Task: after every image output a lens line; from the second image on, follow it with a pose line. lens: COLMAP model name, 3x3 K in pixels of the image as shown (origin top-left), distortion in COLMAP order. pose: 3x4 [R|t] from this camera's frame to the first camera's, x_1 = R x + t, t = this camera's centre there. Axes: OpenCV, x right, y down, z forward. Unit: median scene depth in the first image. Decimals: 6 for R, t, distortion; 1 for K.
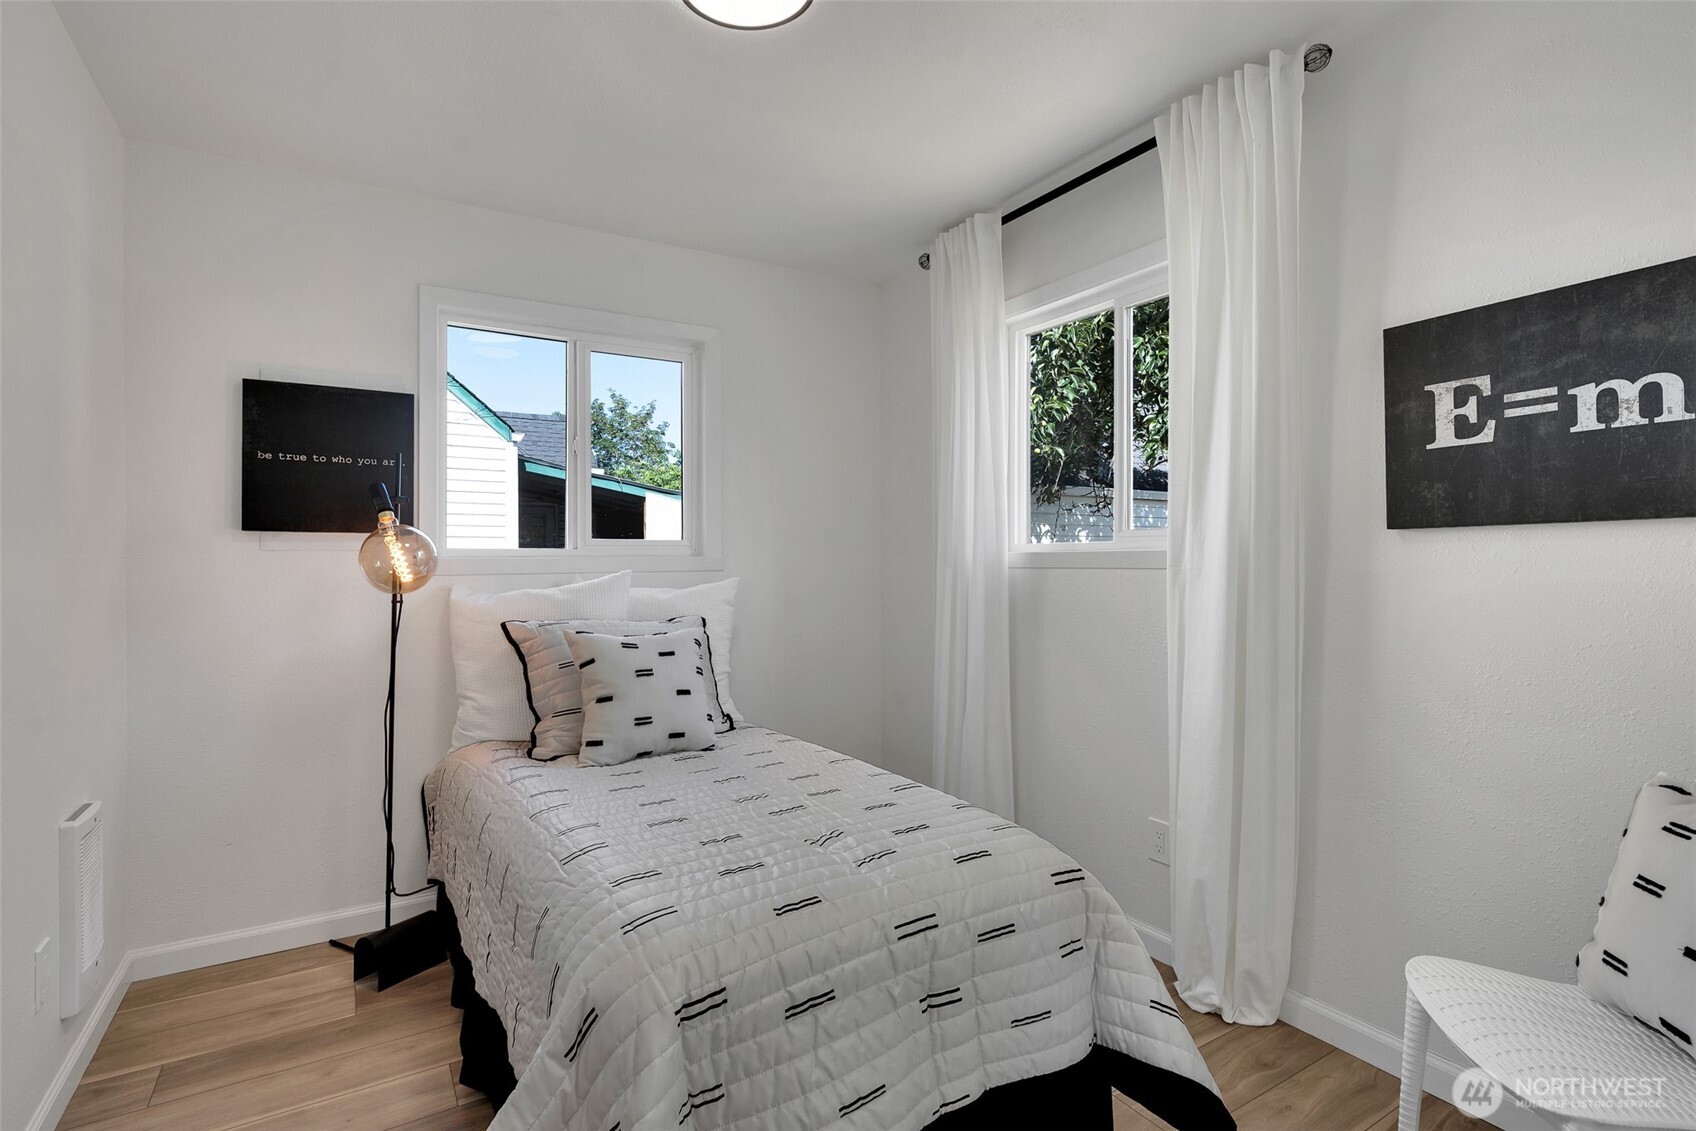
lens RADIAL K [[793.9, 0, 842.8], [0, 793.9, 558.2], [0, 0, 1]] dist [-0.007711, 0.001011]
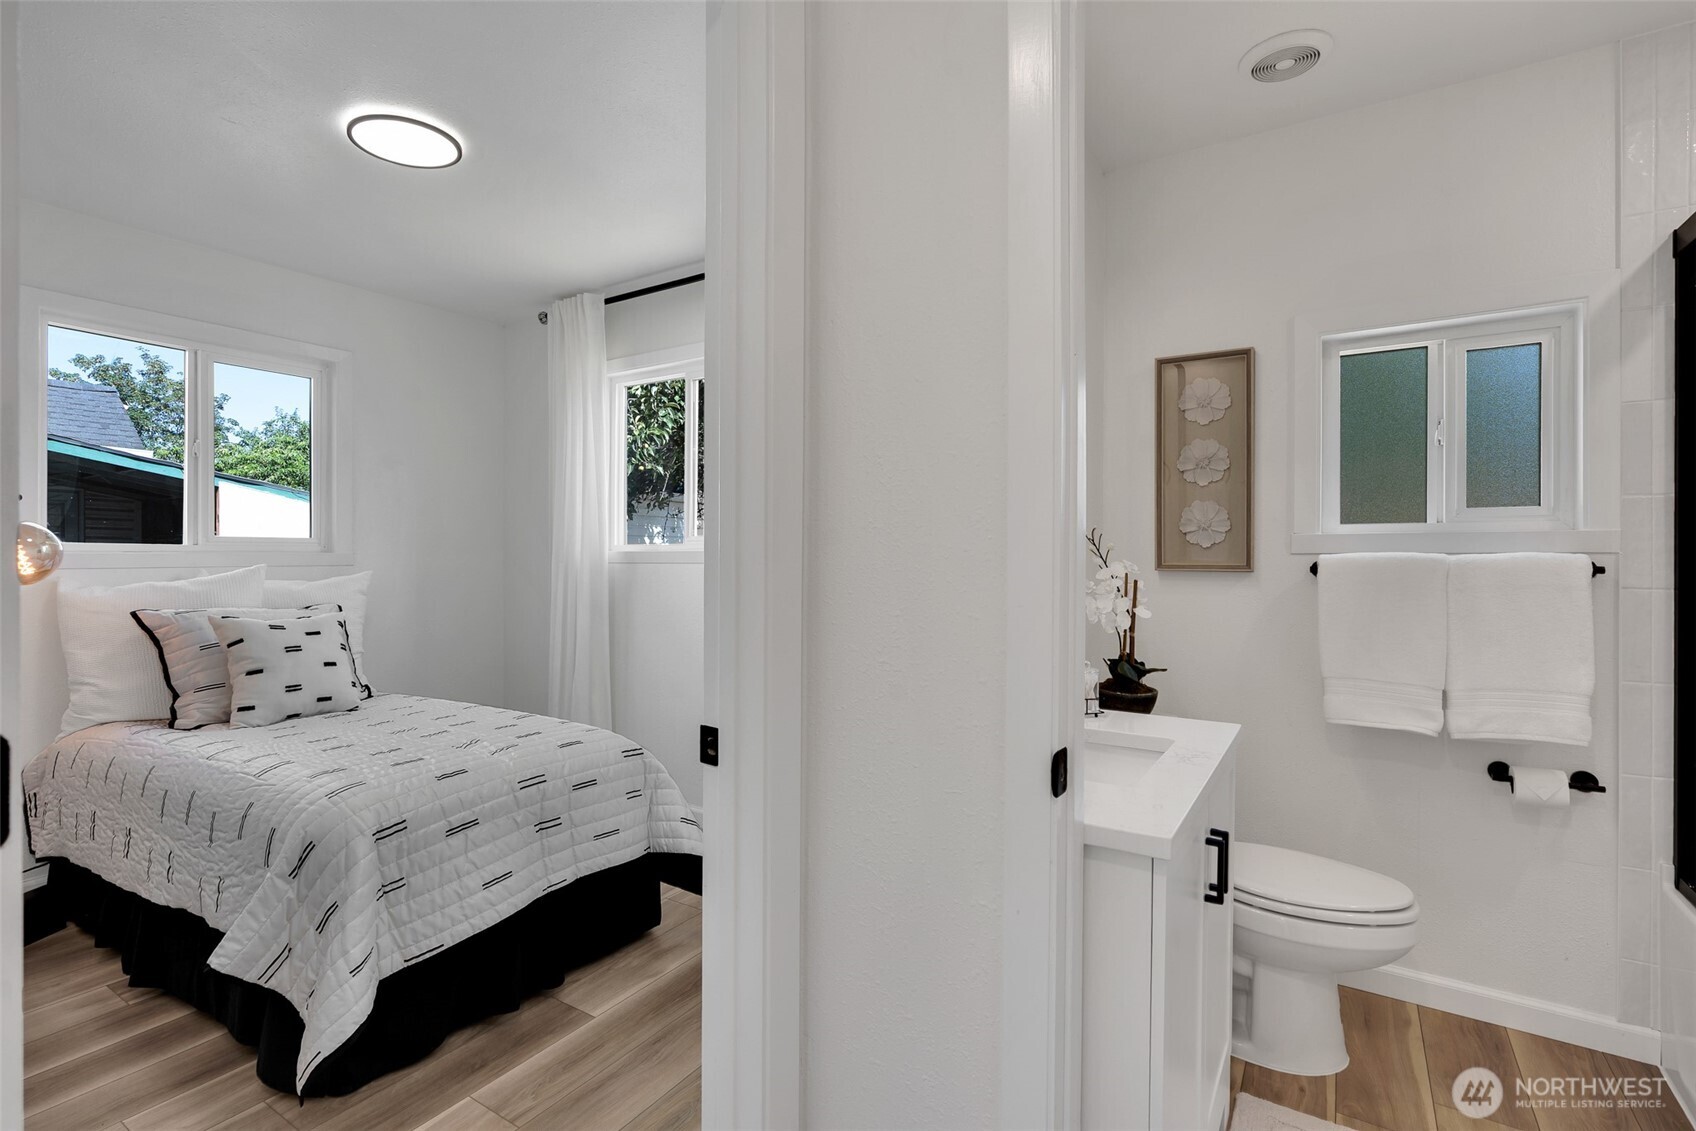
lens RADIAL K [[793.9, 0, 842.8], [0, 793.9, 558.2], [0, 0, 1]] dist [-0.007711, 0.001011]
pose [[0.895988, 0.003413, 0.444065, -0.037140], [-0.004507, 0.999989, 0.001408, 0.001354], [-0.444055, -0.003263, 0.895994, -0.459130]]
